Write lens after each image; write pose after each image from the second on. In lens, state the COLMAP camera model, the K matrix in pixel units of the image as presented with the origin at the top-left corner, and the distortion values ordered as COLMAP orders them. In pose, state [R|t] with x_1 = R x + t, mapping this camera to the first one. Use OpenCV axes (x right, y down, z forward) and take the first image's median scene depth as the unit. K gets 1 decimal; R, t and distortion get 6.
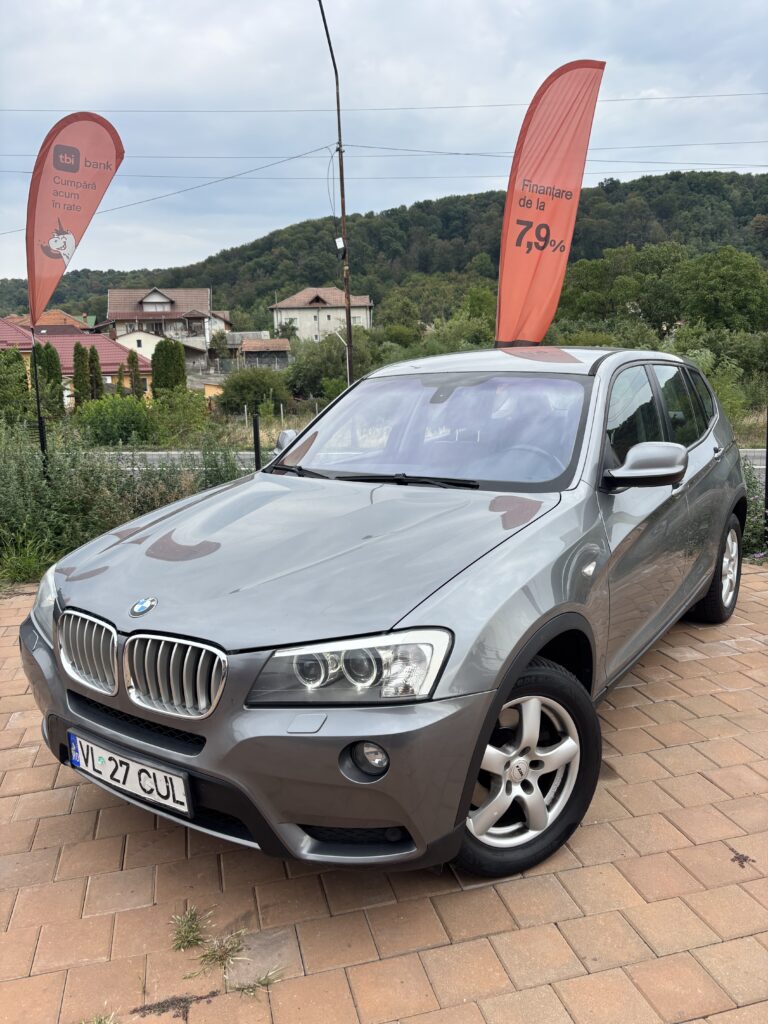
lens RADIAL K [[794.4, 0, 389.3], [0, 794.4, 518.3], [0, 0, 1]] dist [0.037360, -0.080812]
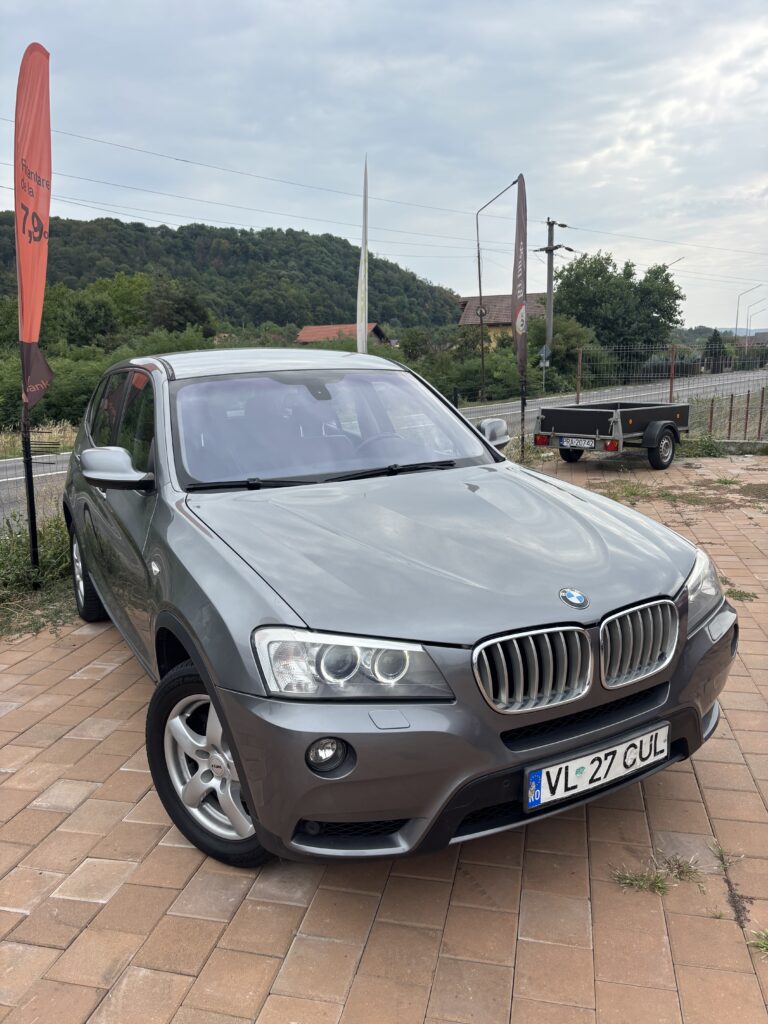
lens RADIAL K [[794.4, 0, 389.3], [0, 794.4, 518.3], [0, 0, 1]] dist [0.037360, -0.080812]
pose [[0.445264, -0.164216, 0.880212, -1.279847], [0.185178, 0.978675, 0.088912, -0.110526], [-0.876042, 0.123406, 0.466178, 0.760755]]
